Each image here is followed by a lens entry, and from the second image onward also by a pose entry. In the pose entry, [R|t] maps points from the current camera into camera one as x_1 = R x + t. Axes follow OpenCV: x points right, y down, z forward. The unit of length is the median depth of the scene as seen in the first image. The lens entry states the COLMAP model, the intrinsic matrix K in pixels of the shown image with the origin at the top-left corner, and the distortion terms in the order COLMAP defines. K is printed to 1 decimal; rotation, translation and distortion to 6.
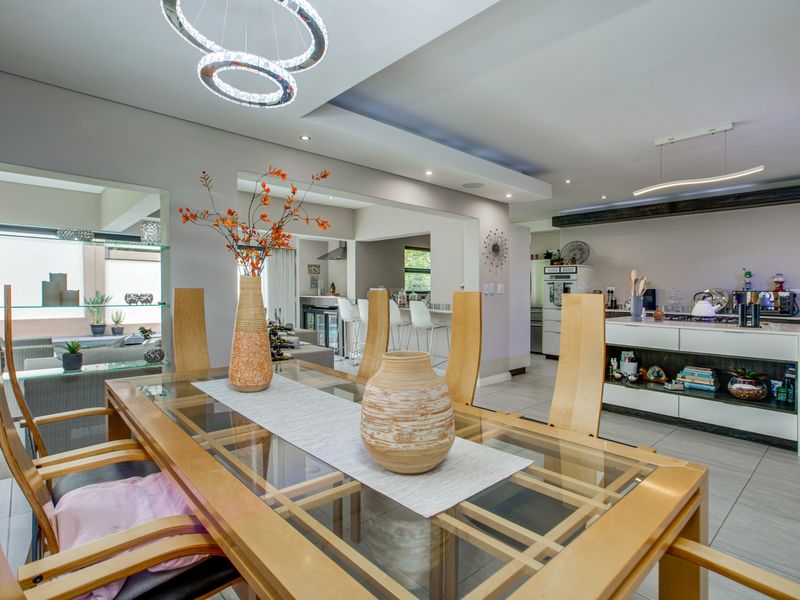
lens RADIAL K [[418.7, 0, 396.7], [0, 418.7, 284.2], [0, 0, 1]] dist [-0.011490, 0.003548]
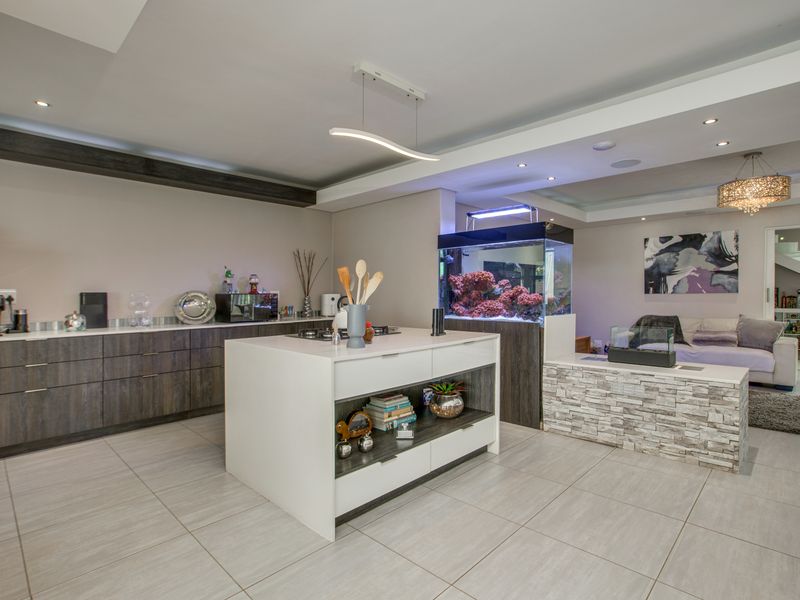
lens RADIAL K [[418.7, 0, 412.0], [0, 418.7, 293.3], [0, 0, 1]] dist [-0.011490, 0.003548]
pose [[-0.076225, -0.014630, 0.996983, -0.015656], [-0.007030, 0.999875, 0.014135, 0.000900], [-0.997066, -0.005931, -0.076319, 0.534029]]
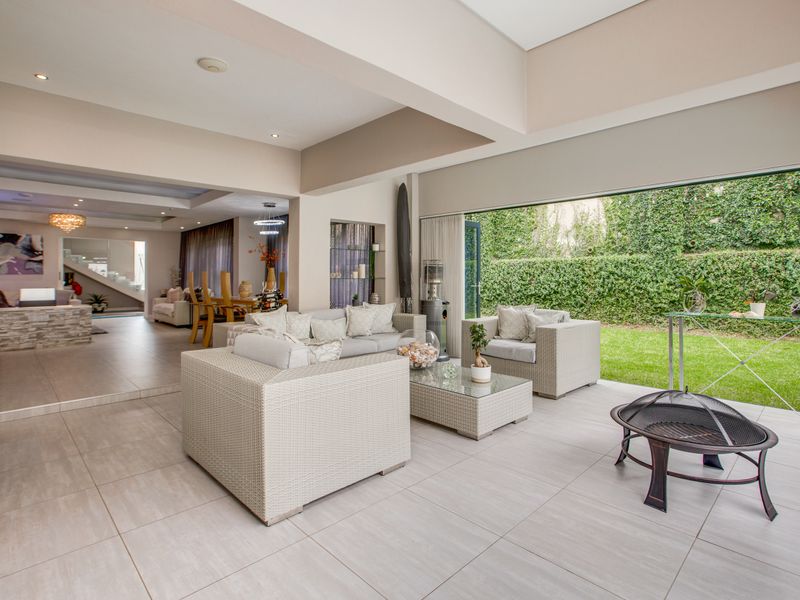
lens RADIAL K [[418.7, 0, 399.7], [0, 418.7, 271.1], [0, 0, 1]] dist [-0.011490, 0.003548]
pose [[-0.999255, -0.009076, -0.037520, -0.345358], [-0.007969, 0.999531, -0.029564, 0.028414], [0.037770, -0.029243, -0.998858, 1.224494]]
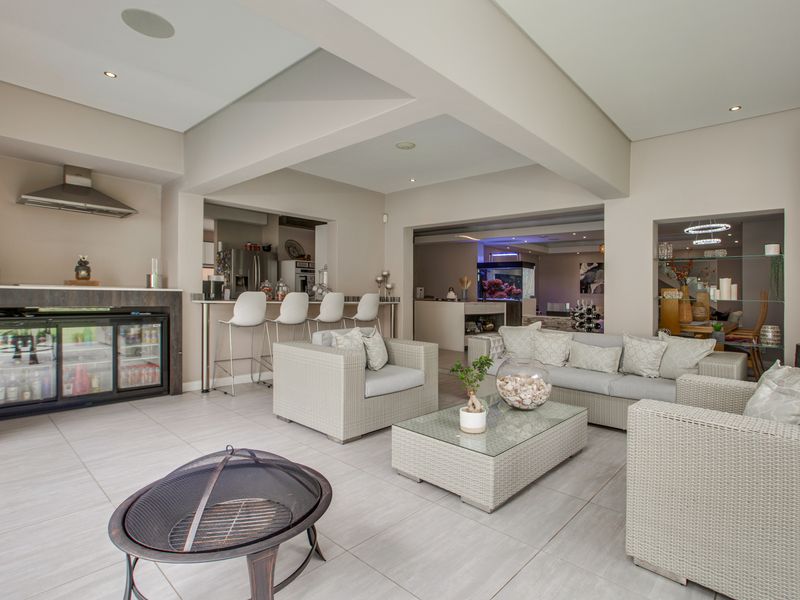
lens RADIAL K [[418.7, 0, 405.1], [0, 418.7, 291.3], [0, 0, 1]] dist [-0.011490, 0.003548]
pose [[-0.092391, -0.009554, 0.995677, -0.816230], [-0.038199, 0.999252, 0.006043, 0.020943], [-0.994990, -0.037475, -0.092687, 0.831719]]
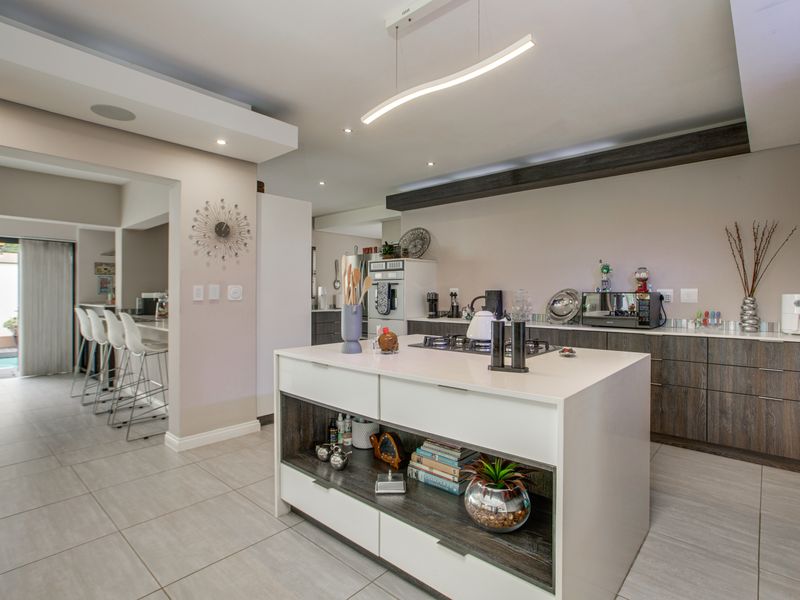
lens RADIAL K [[418.7, 0, 398.9], [0, 418.7, 288.2], [0, 0, 1]] dist [-0.011490, 0.003548]
pose [[0.995257, -0.010461, 0.096719, 0.326626], [0.010078, 0.999939, 0.004439, 0.002249], [-0.096760, -0.003444, 0.995302, 0.249463]]
